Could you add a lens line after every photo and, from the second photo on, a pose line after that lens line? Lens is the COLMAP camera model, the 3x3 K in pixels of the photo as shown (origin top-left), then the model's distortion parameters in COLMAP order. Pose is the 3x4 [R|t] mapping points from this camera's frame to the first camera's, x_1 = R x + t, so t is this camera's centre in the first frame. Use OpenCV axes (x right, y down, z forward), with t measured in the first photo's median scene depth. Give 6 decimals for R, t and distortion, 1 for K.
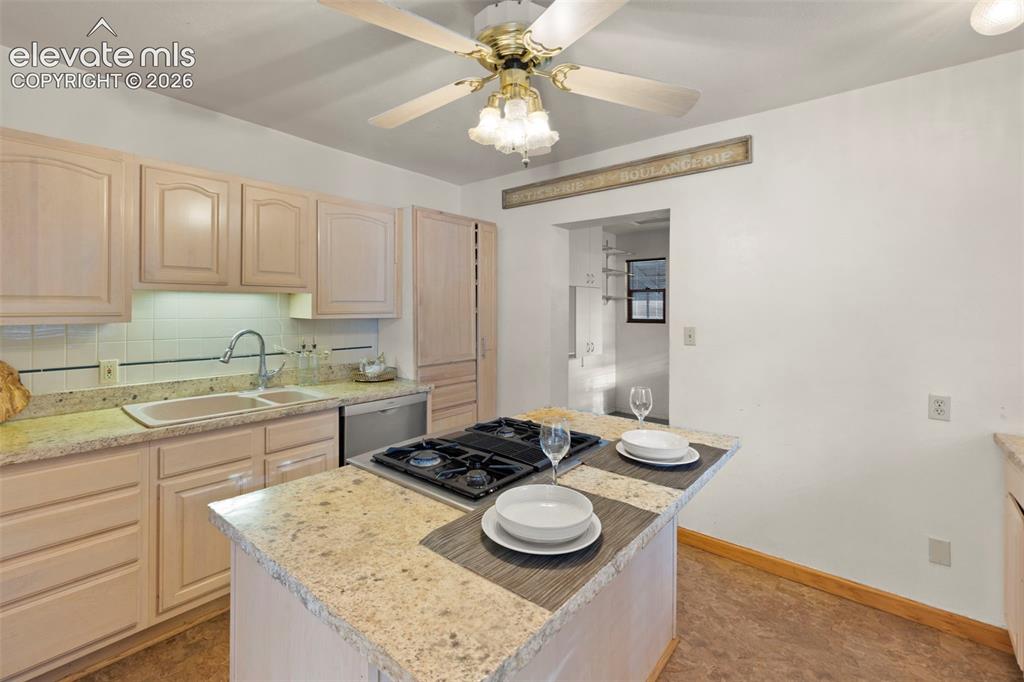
lens RADIAL K [[443.2, 0, 498.1], [0, 443.2, 305.0], [0, 0, 1]] dist [0.000935, 0.000154]
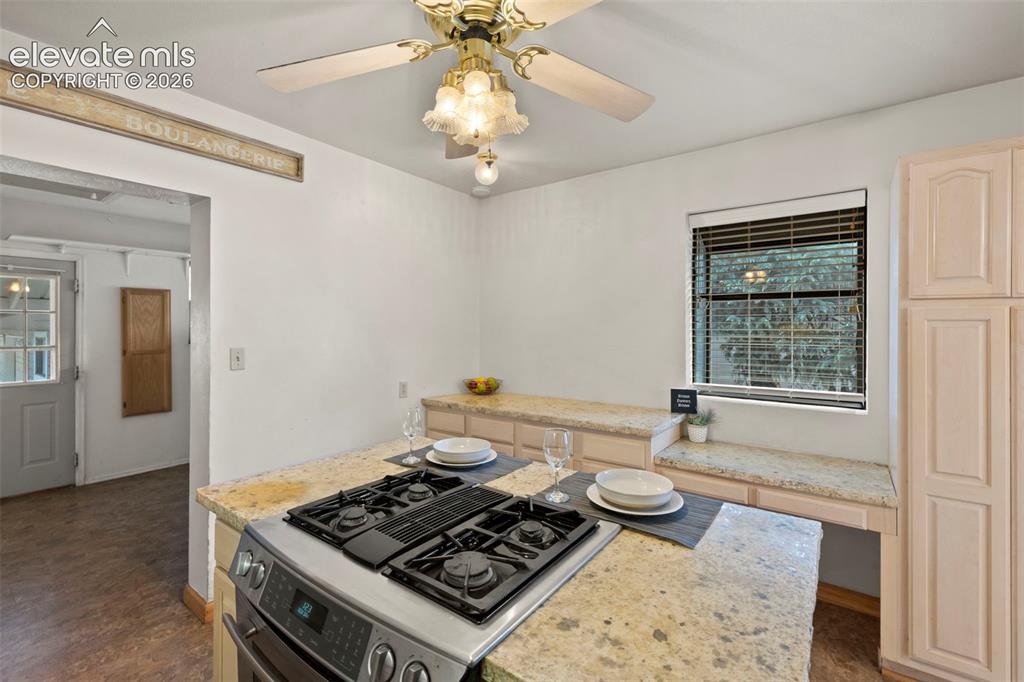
lens RADIAL K [[447.5, 0, 506.4], [0, 447.5, 323.1], [0, 0, 1]] dist [-0.000051, 0.000247]
pose [[-0.057772, 0.002285, 0.998327, -0.921277], [-0.012035, 0.999923, -0.002986, -0.002129], [-0.998257, -0.012188, -0.057740, 1.133140]]
